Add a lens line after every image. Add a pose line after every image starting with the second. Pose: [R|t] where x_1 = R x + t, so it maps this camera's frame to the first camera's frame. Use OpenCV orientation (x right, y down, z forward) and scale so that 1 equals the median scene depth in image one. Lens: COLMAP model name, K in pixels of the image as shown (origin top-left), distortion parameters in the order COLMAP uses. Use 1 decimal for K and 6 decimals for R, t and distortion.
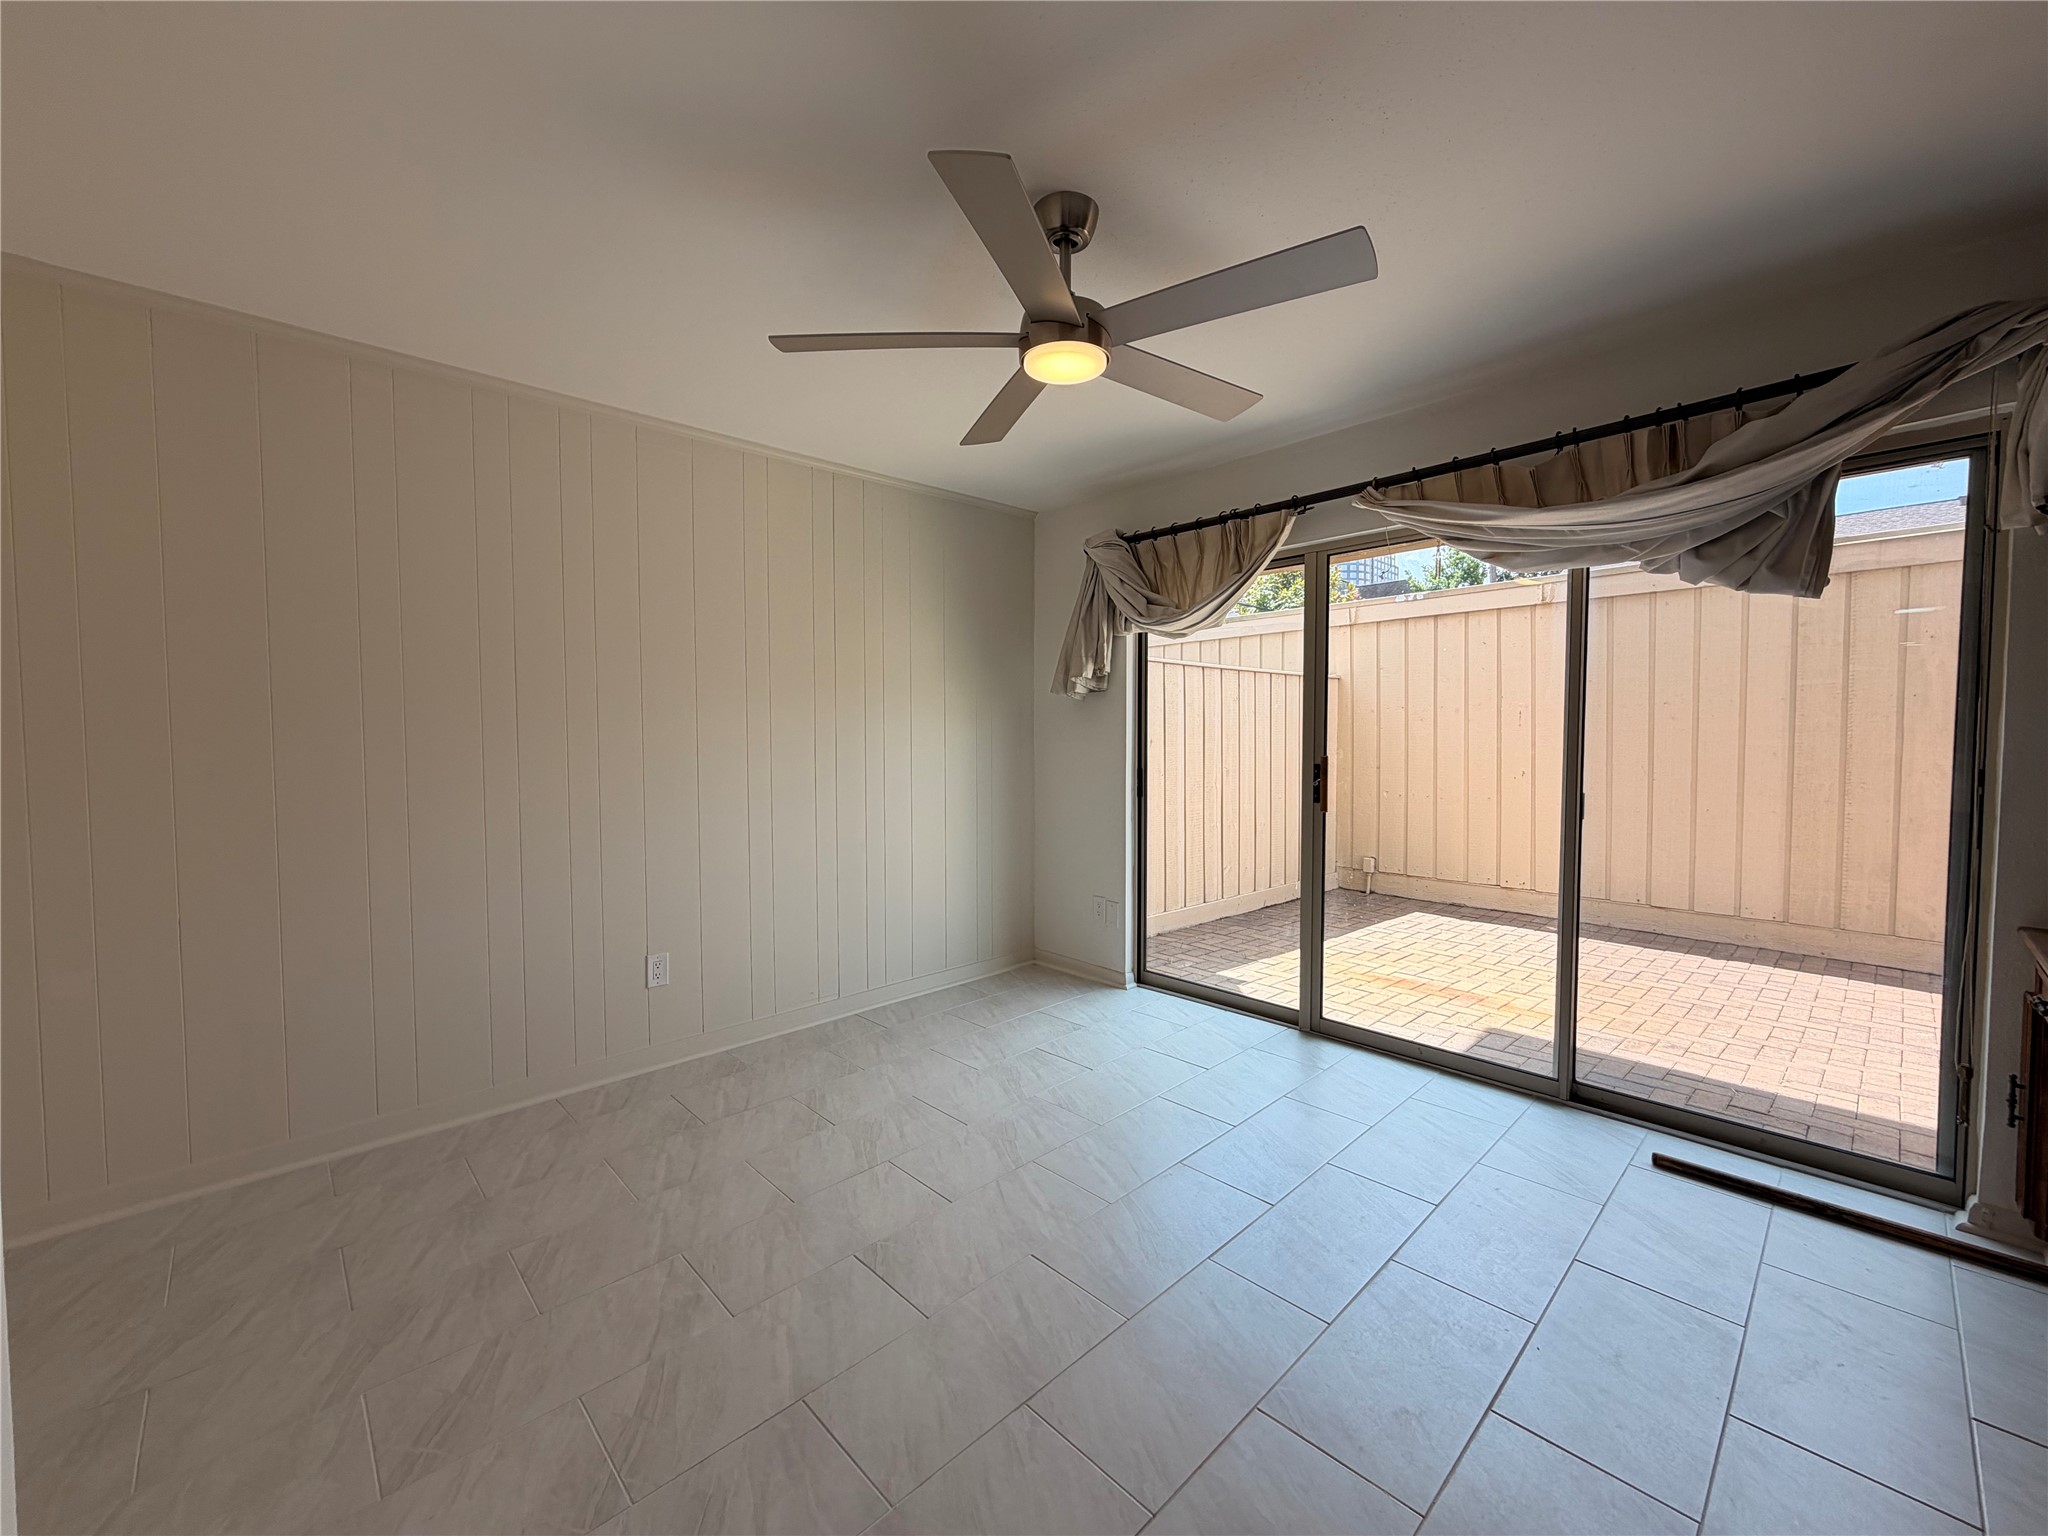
lens RADIAL K [[813.1, 0, 1022.2], [0, 813.1, 767.7], [0, 0, 1]] dist [0.000455, 0.000038]
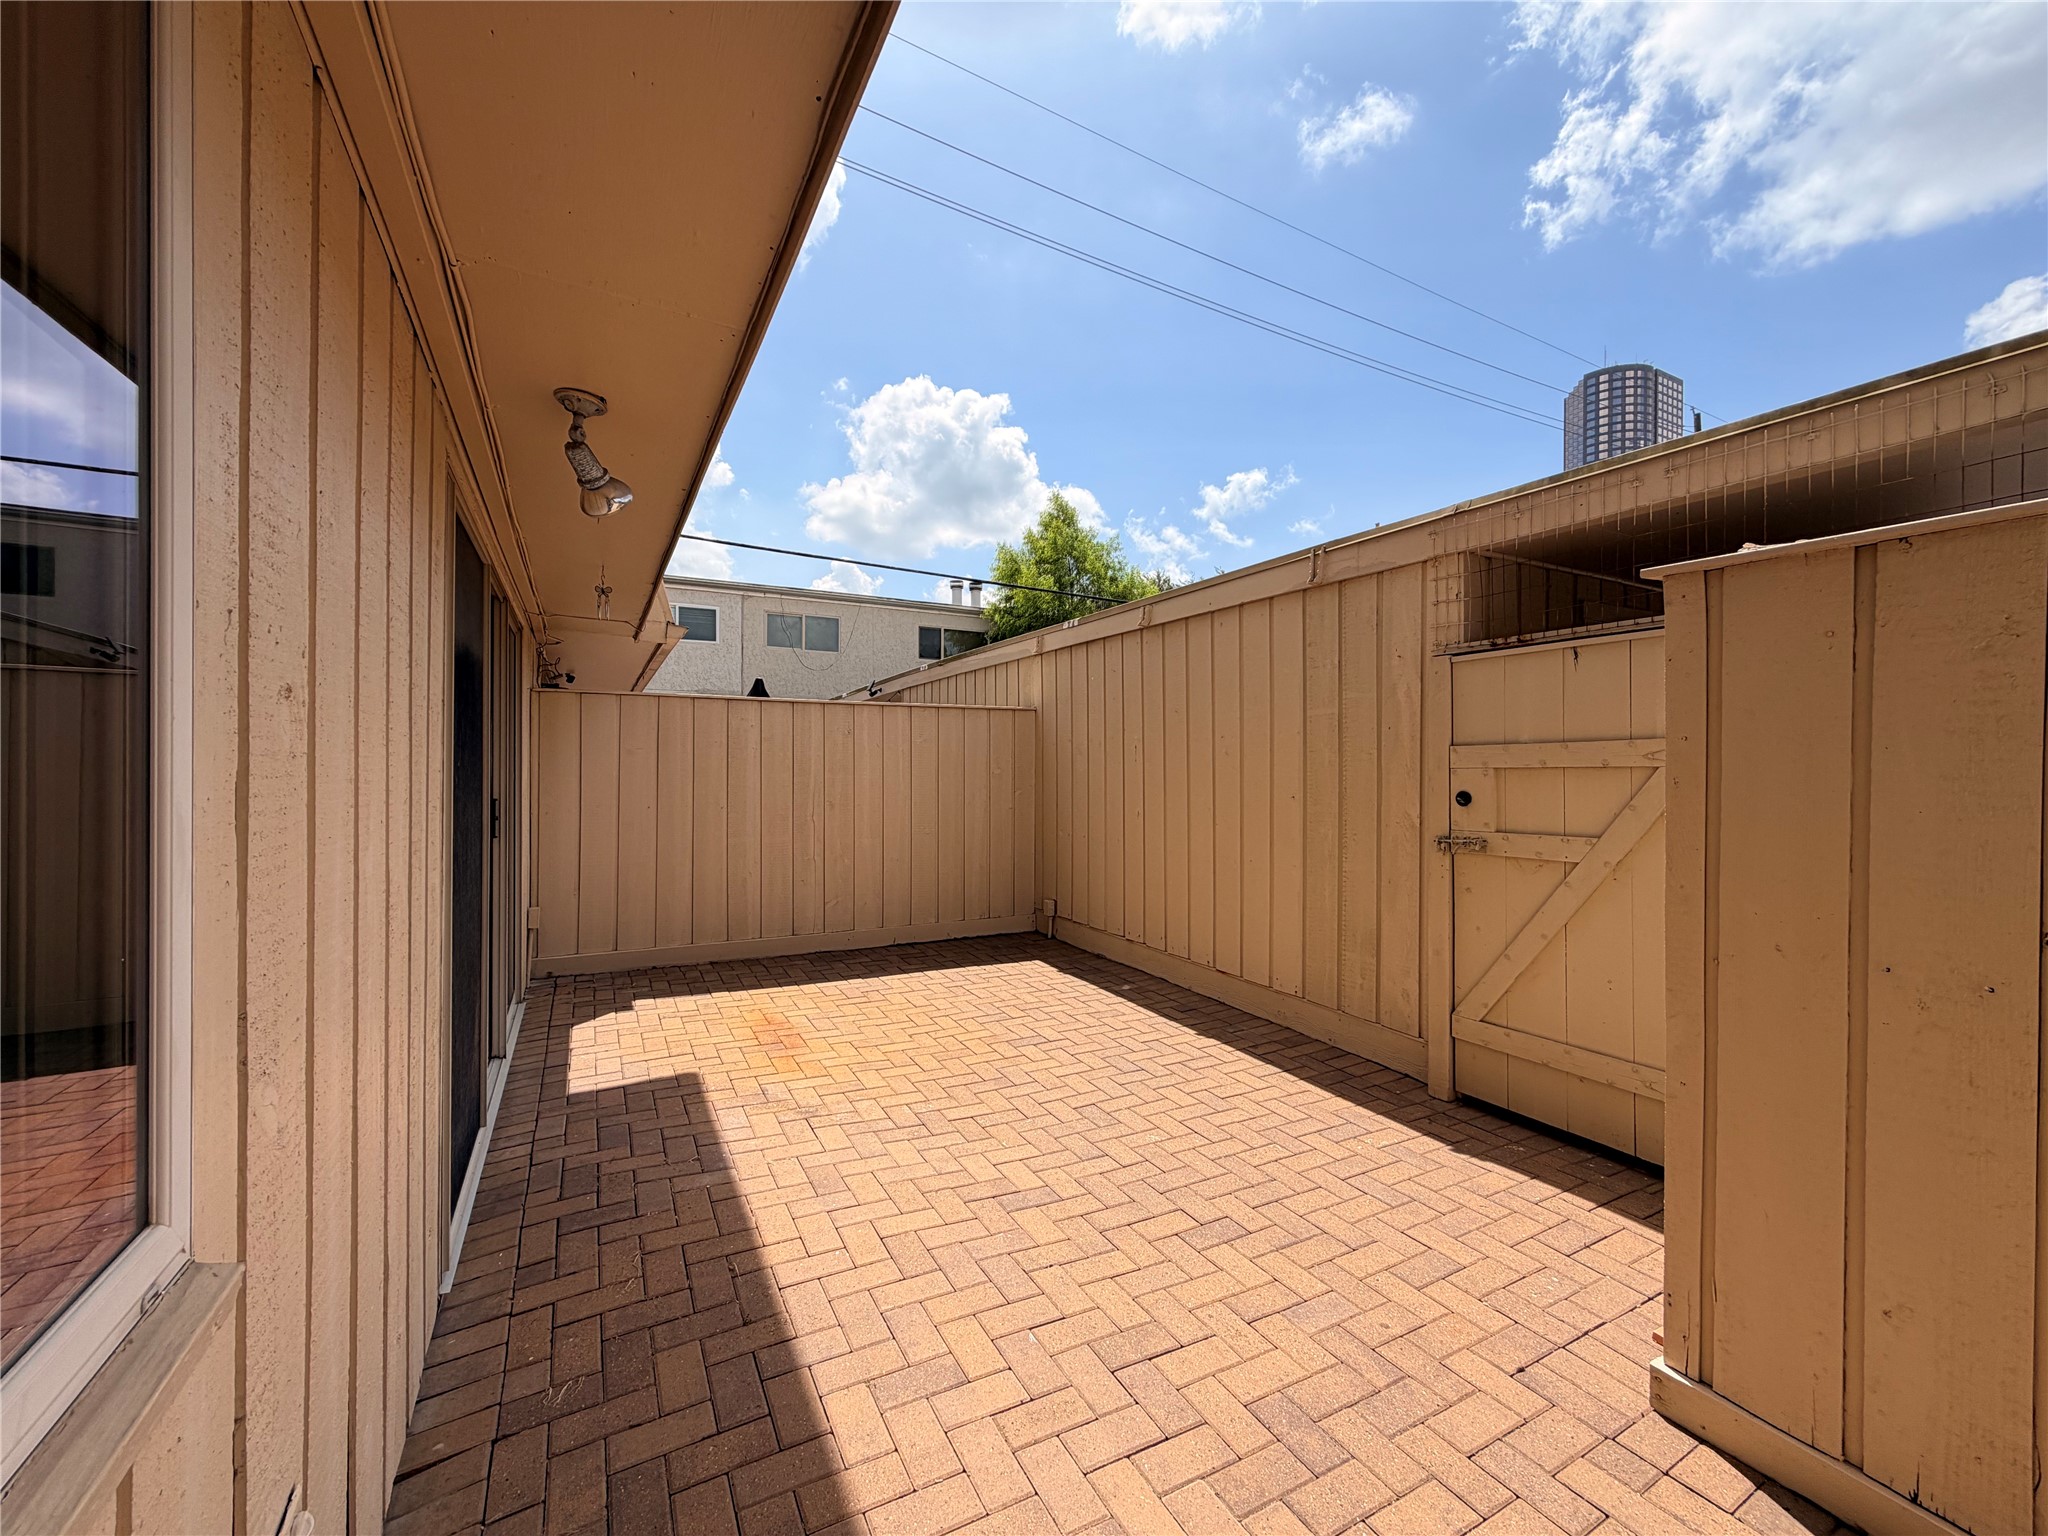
lens RADIAL K [[813.1, 0, 1022.2], [0, 813.1, 767.7], [0, 0, 1]] dist [0.000455, 0.000038]
pose [[0.965204, 0.010466, -0.261287, 0.823989], [-0.020362, 0.999173, -0.035195, -0.011470], [0.260702, 0.039291, 0.964619, 0.103986]]
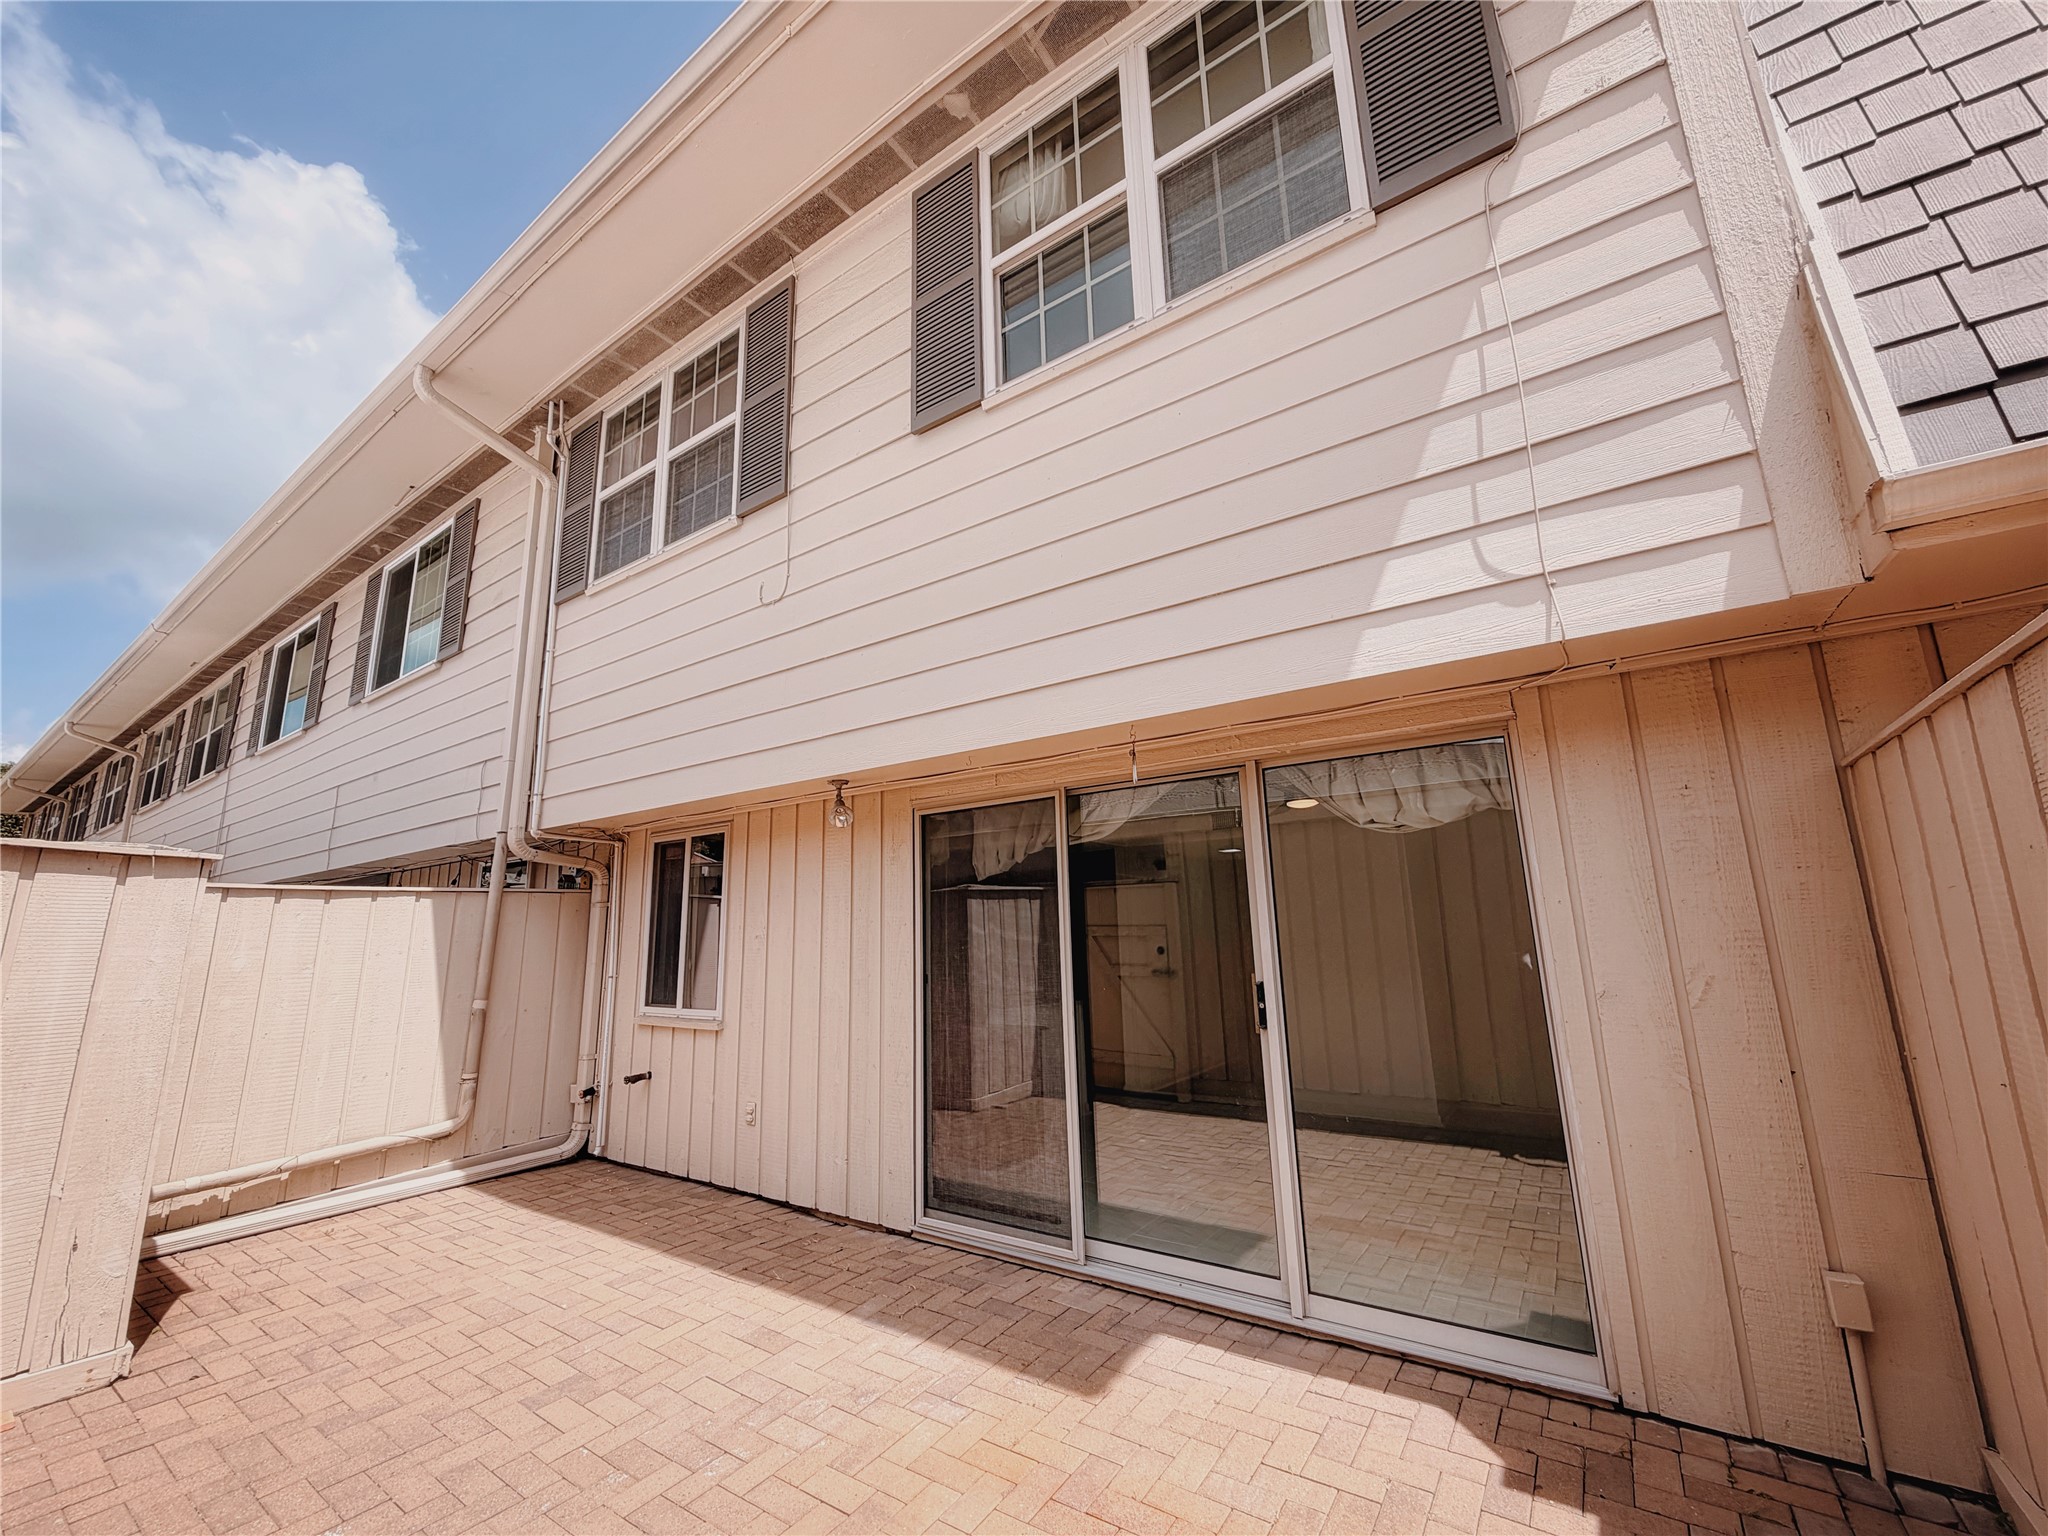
lens RADIAL K [[813.1, 0, 1022.2], [0, 813.1, 767.7], [0, 0, 1]] dist [0.000455, 0.000038]
pose [[-0.979063, -0.011611, -0.203224, 0.528699], [0.020693, 0.987522, -0.156115, -0.064528], [0.202501, -0.157052, -0.966606, 1.185569]]
